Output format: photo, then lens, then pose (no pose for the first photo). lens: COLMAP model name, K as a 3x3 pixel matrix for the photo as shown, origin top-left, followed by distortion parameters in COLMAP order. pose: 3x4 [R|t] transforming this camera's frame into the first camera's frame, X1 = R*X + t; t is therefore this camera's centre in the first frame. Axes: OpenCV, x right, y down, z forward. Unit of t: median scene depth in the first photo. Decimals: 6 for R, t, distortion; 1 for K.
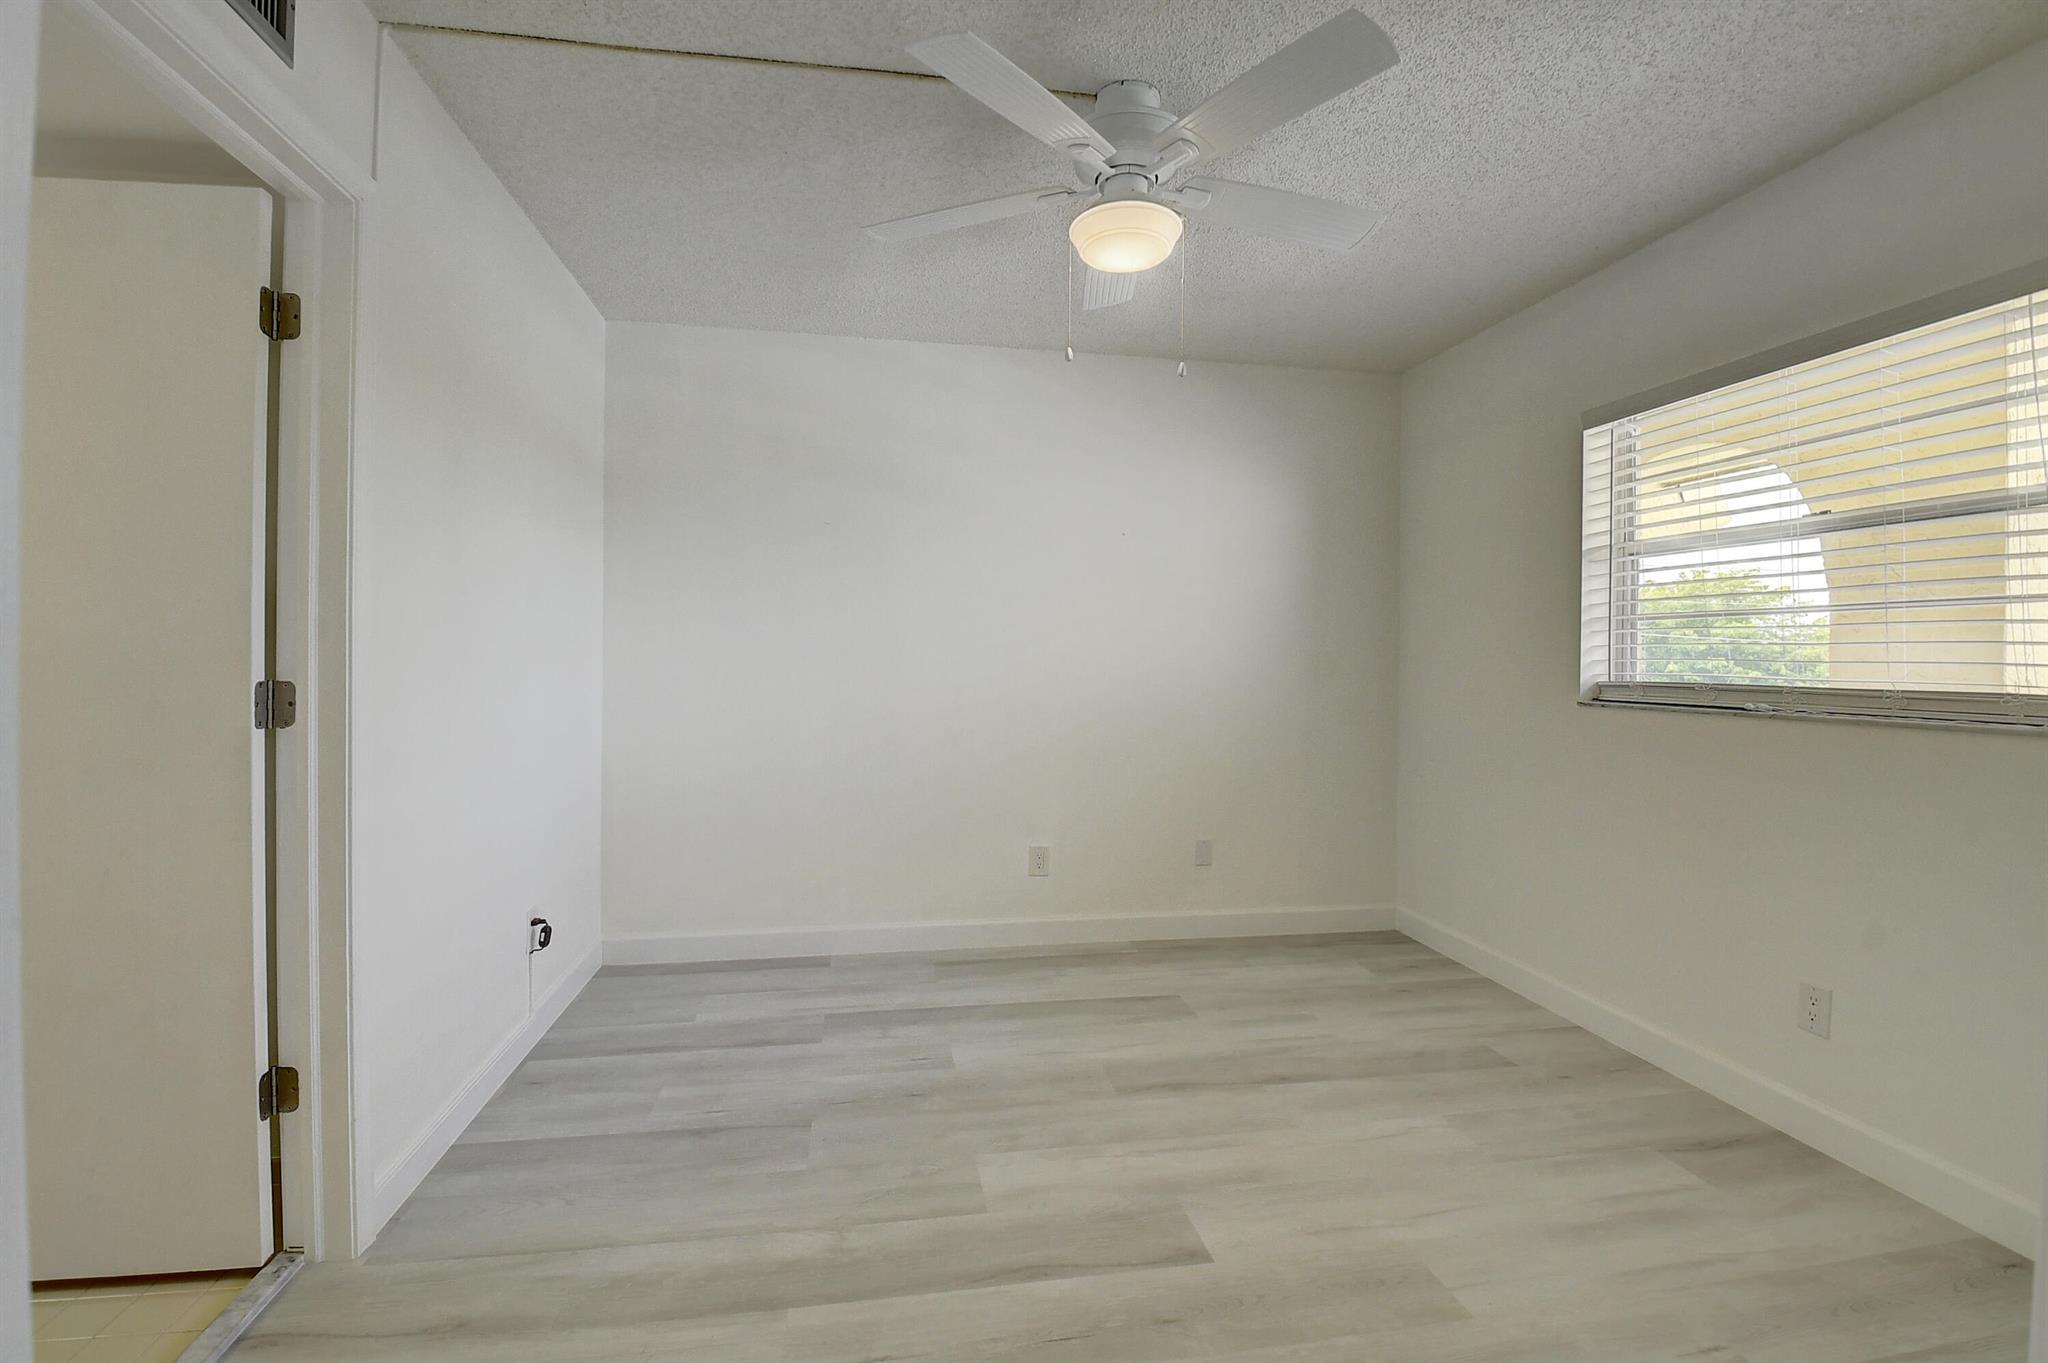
lens RADIAL K [[898.9, 0, 1020.5], [0, 898.9, 654.9], [0, 0, 1]] dist [0.019326, -0.032614]
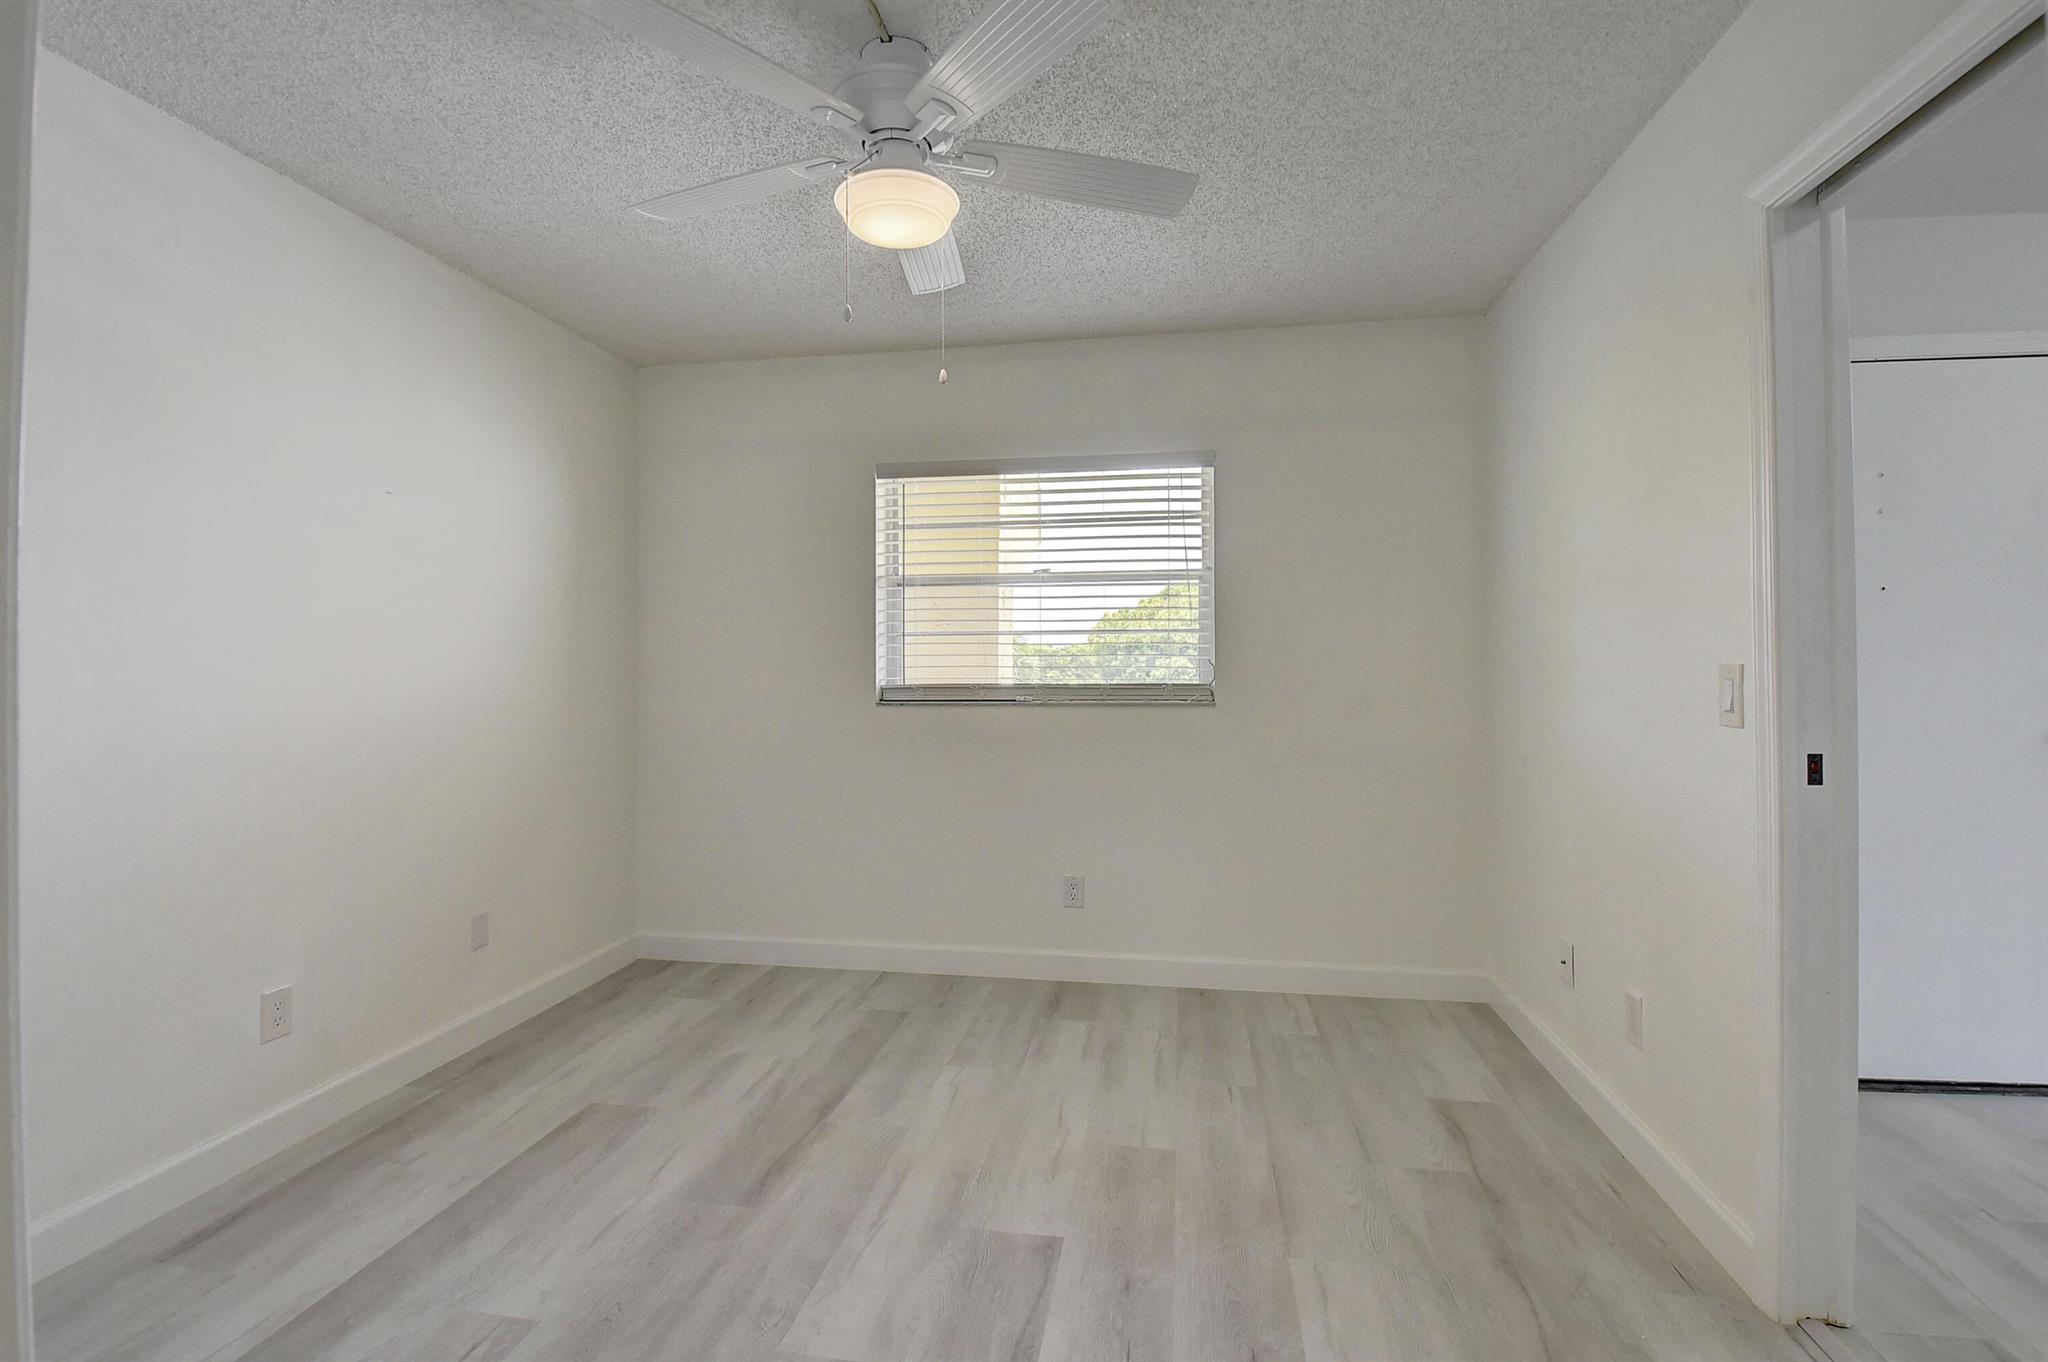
lens RADIAL K [[950.2, 0, 1021.3], [0, 950.2, 660.6], [0, 0, 1]] dist [0.000799, -0.017883]
pose [[0.335953, -0.008991, 0.941836, -0.545882], [0.009088, 0.999939, 0.006304, -0.010993], [-0.941835, 0.006442, 0.336014, 0.424087]]
